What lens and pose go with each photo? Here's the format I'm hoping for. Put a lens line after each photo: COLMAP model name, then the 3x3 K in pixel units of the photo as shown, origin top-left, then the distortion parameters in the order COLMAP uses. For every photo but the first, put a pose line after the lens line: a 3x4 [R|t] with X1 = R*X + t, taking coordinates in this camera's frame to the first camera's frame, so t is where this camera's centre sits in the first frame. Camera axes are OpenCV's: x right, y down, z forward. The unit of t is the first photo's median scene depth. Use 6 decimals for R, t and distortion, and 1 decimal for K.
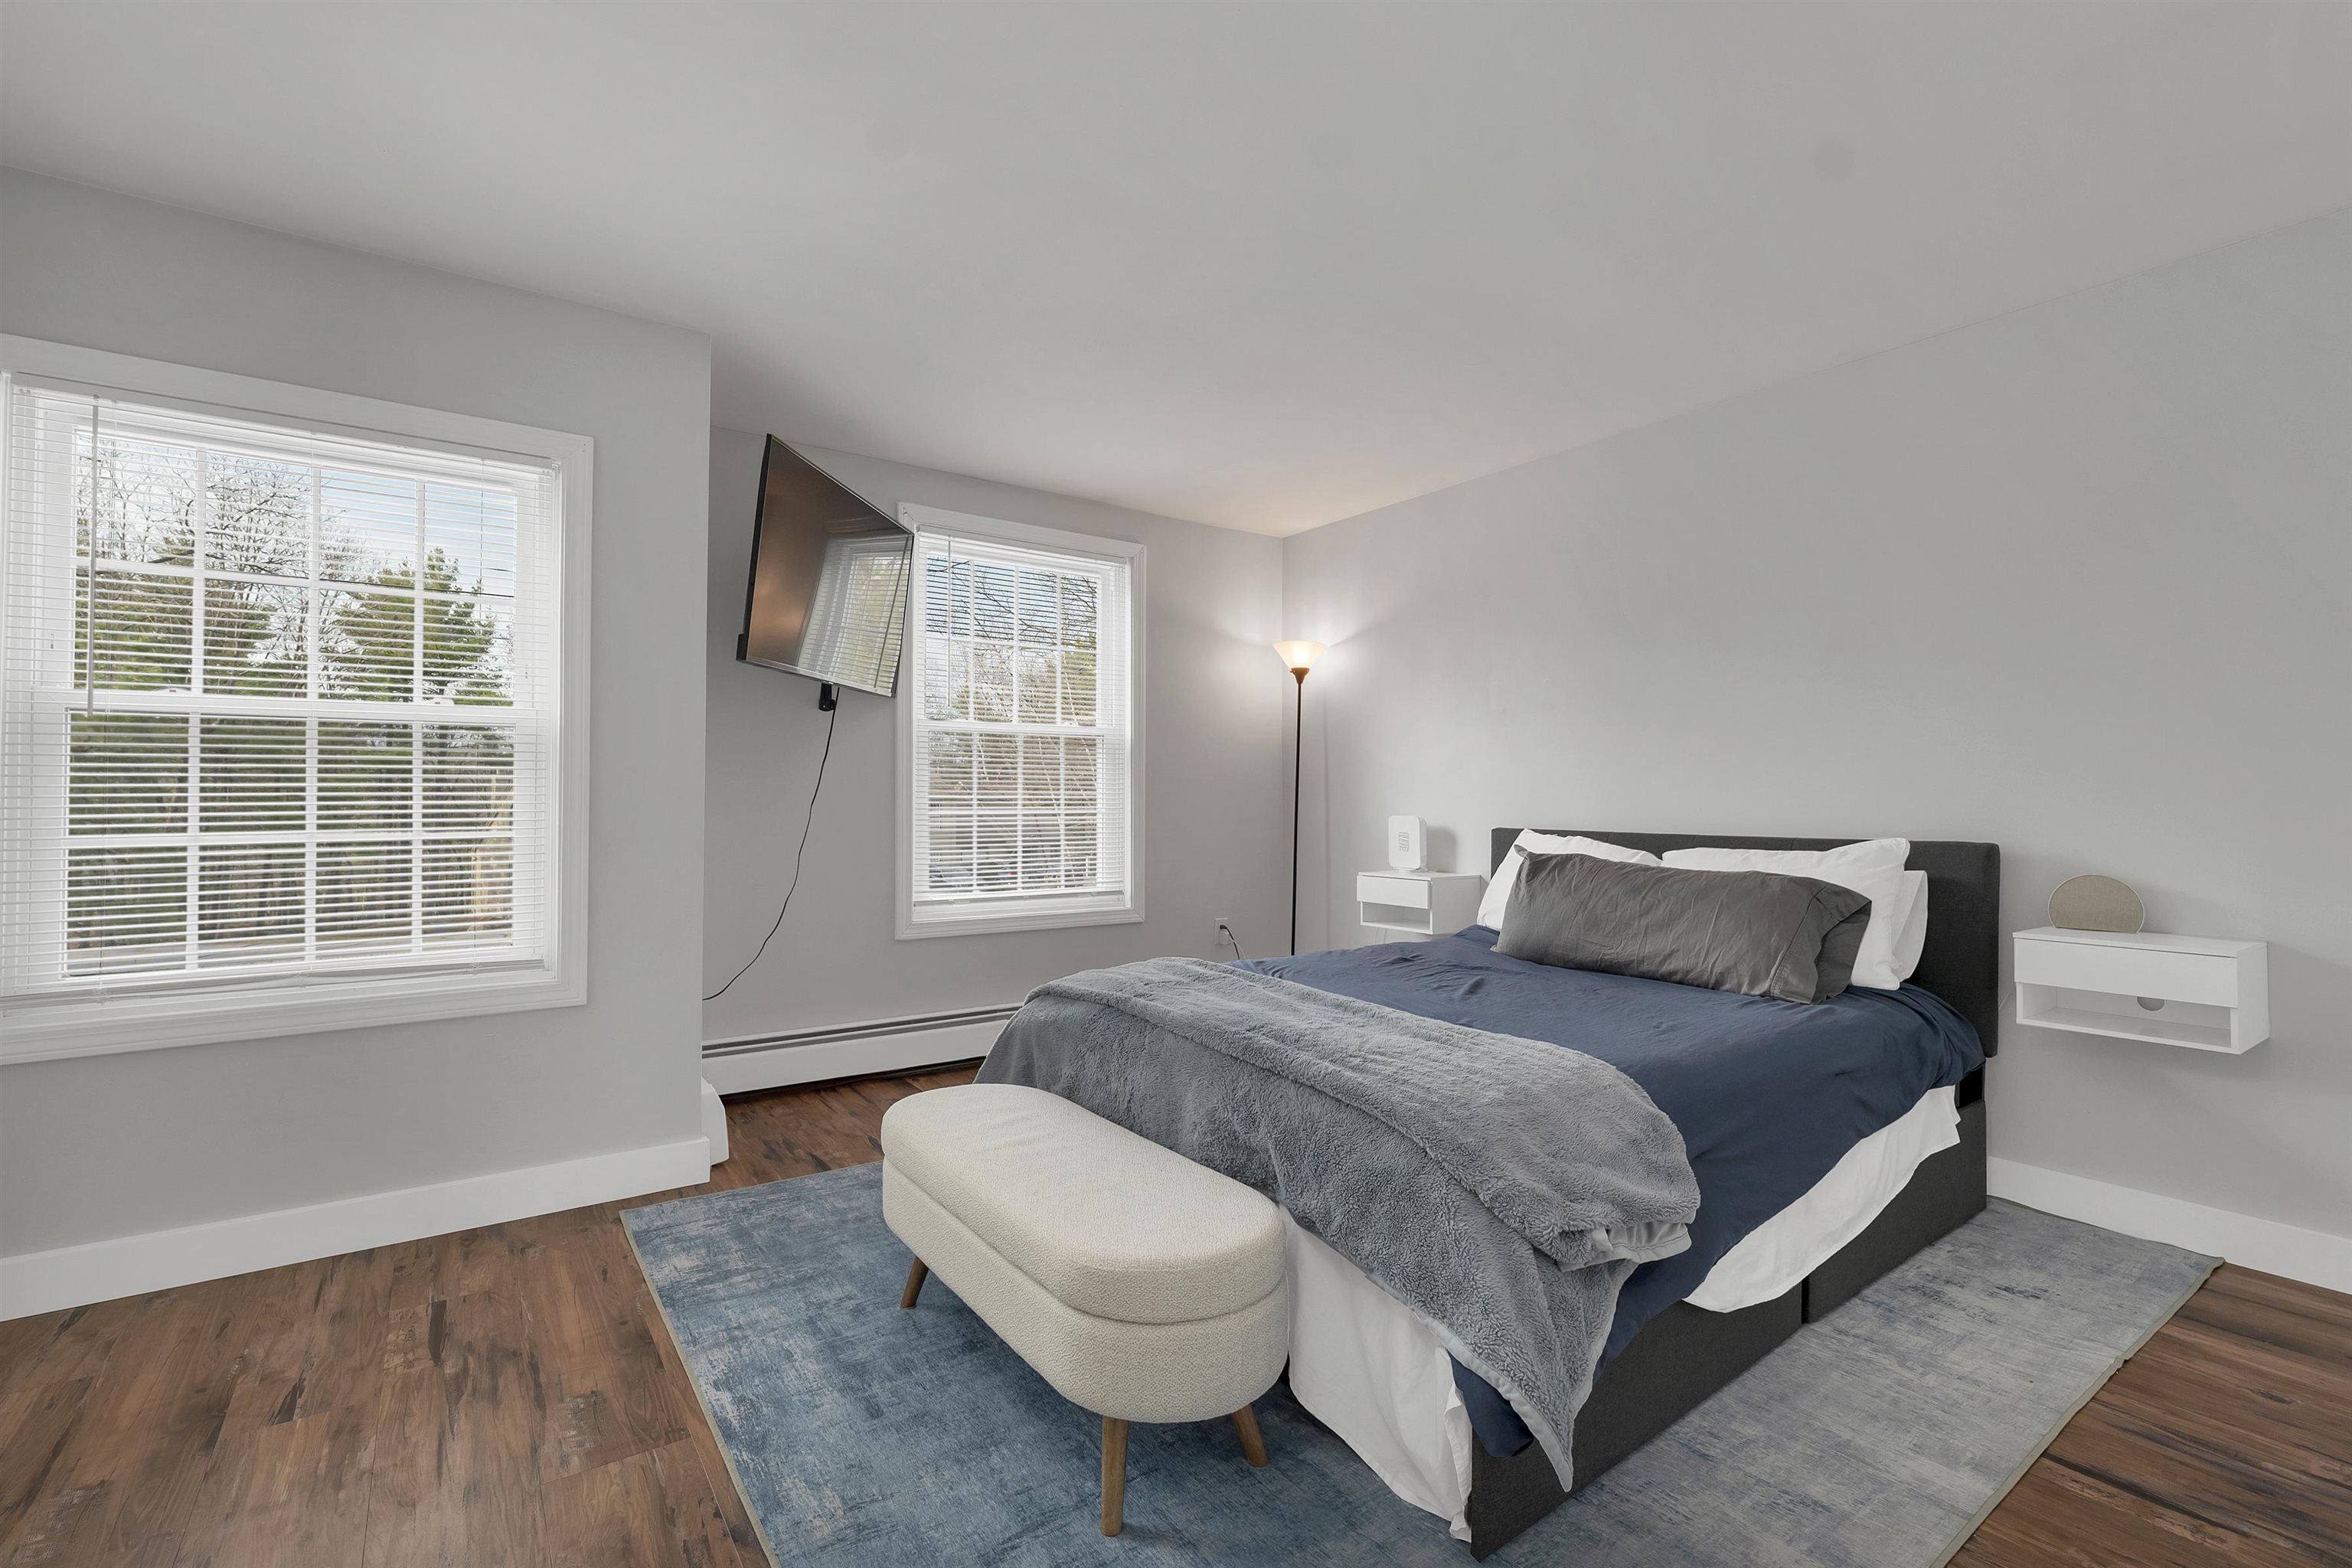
lens RADIAL K [[1032.1, 0, 1186.6], [0, 1032.1, 779.5], [0, 0, 1]] dist [0.000388, 0.000036]
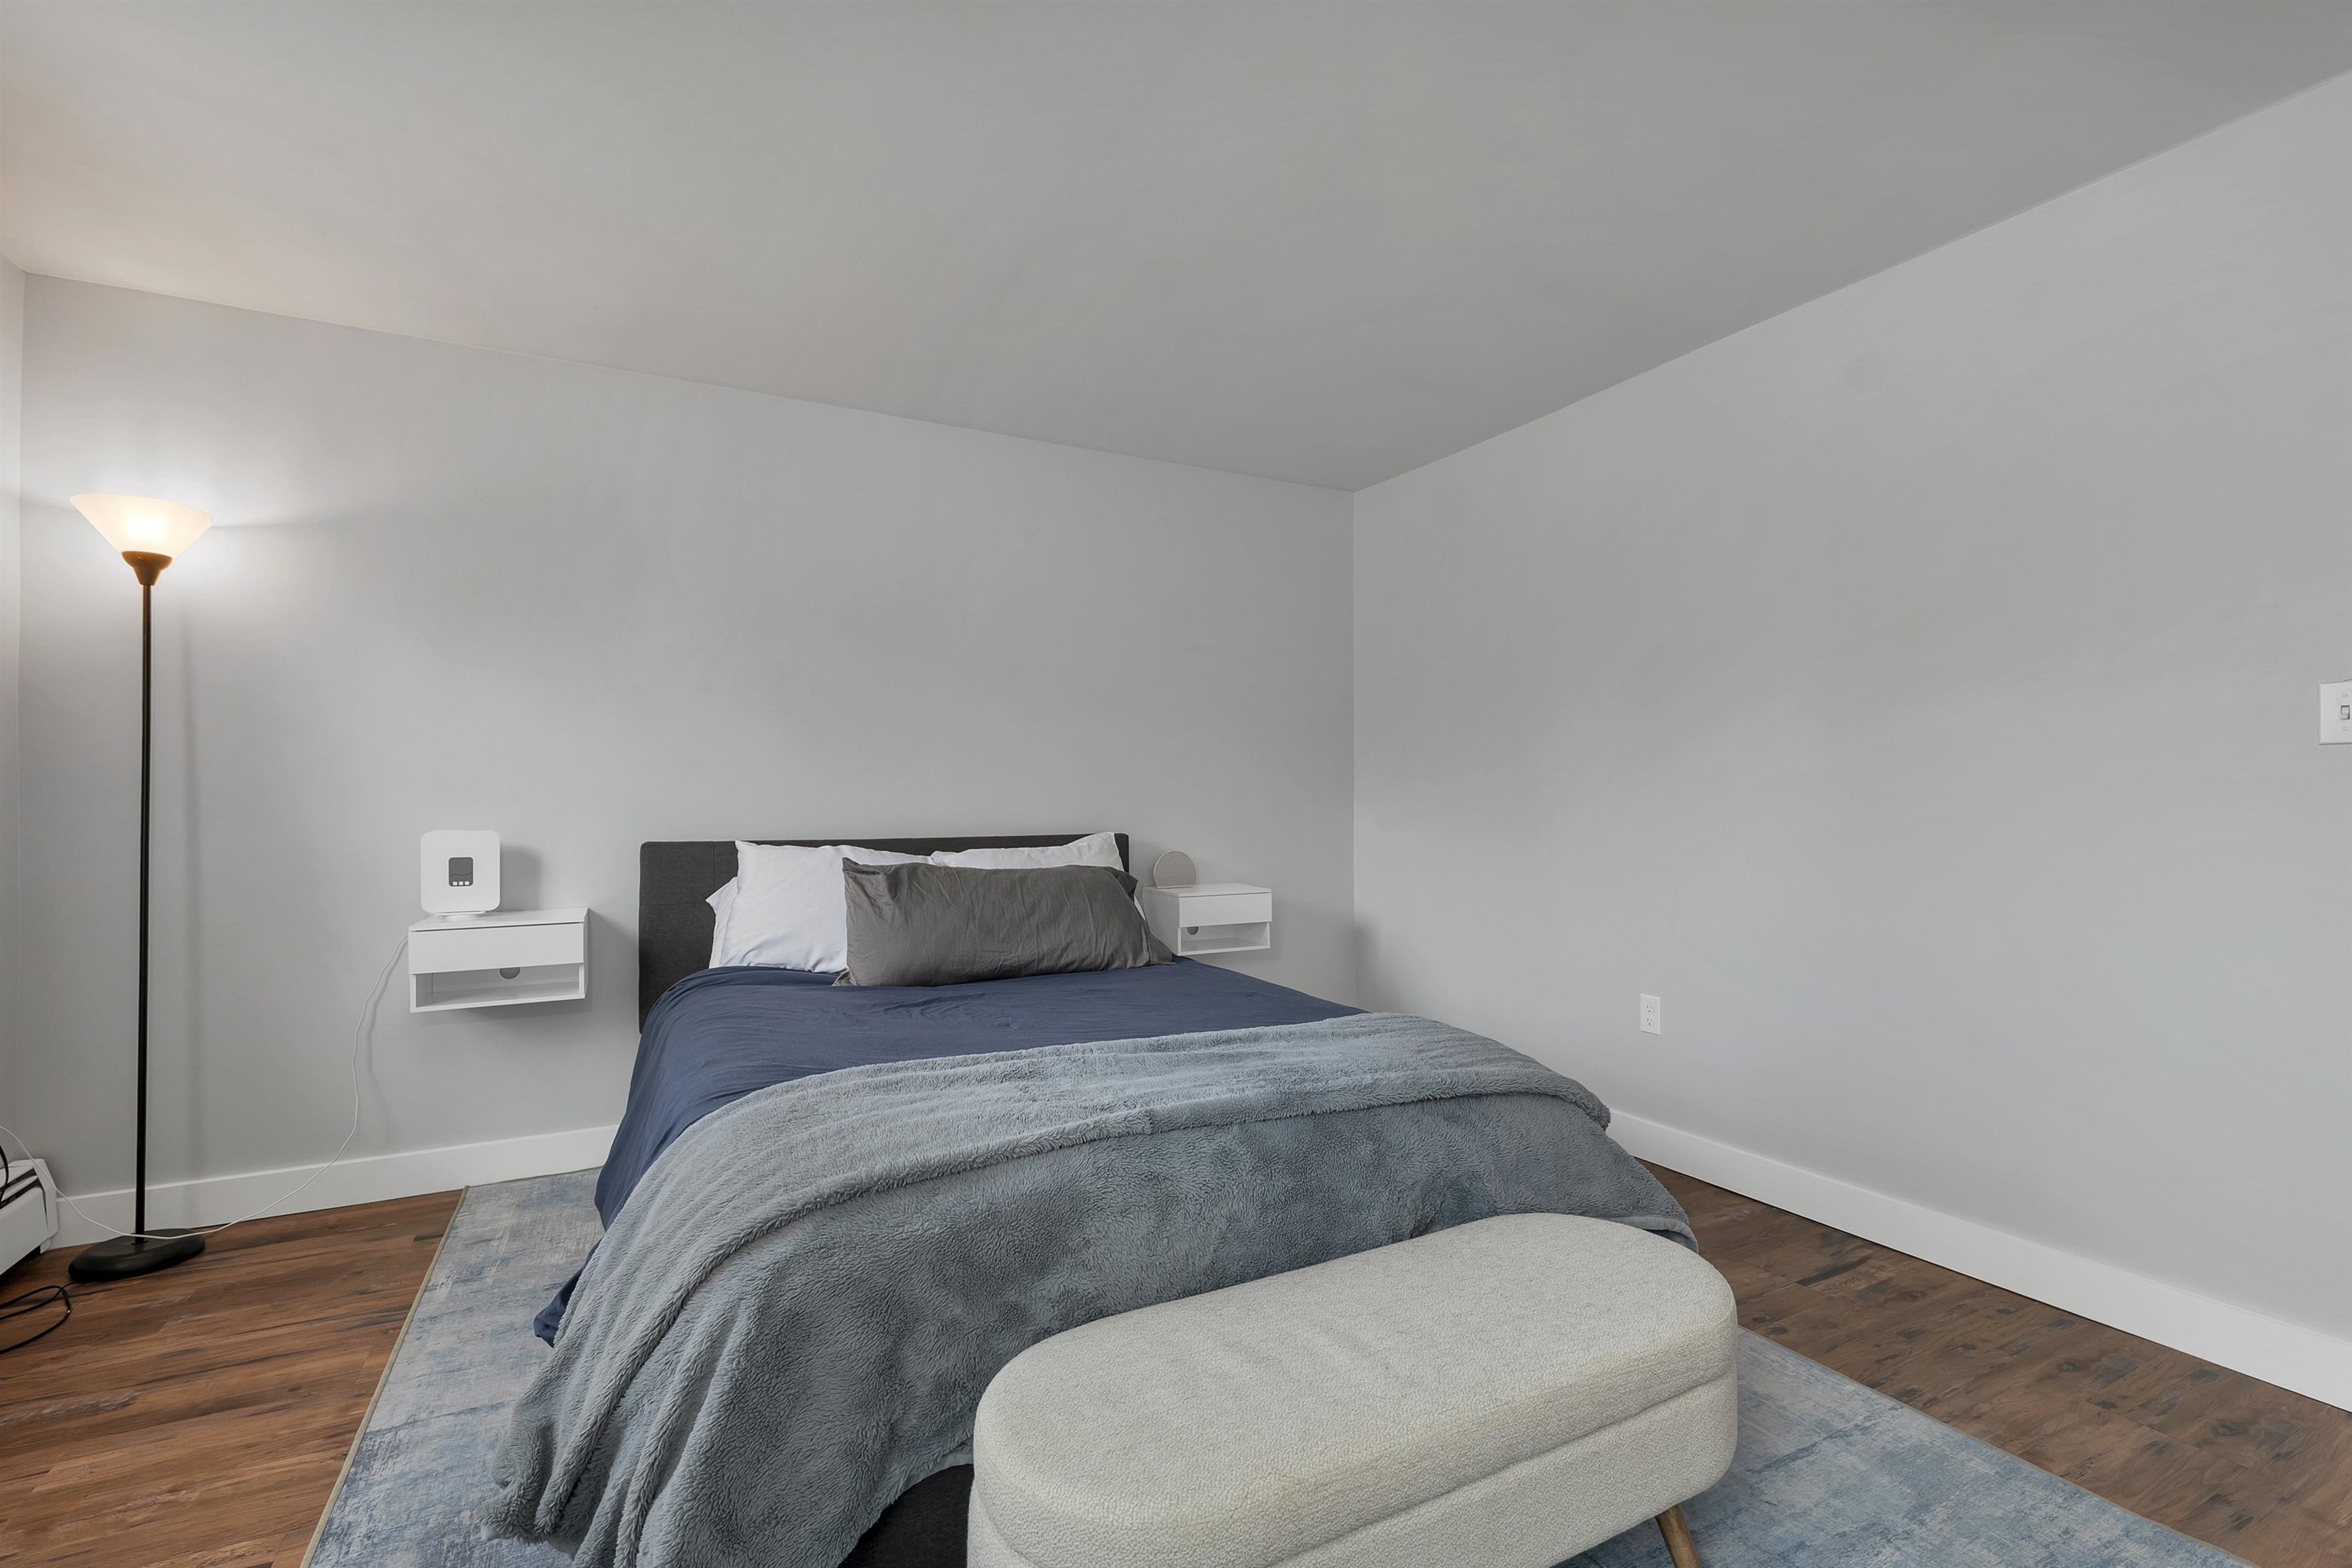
lens RADIAL K [[1032.1, 0, 1186.6], [0, 1032.1, 779.5], [0, 0, 1]] dist [0.000388, 0.000036]
pose [[0.130520, 0.010449, 0.991391, -0.562344], [-0.018682, 0.999793, -0.008078, -0.000326], [-0.991270, -0.017467, 0.130688, 0.698662]]
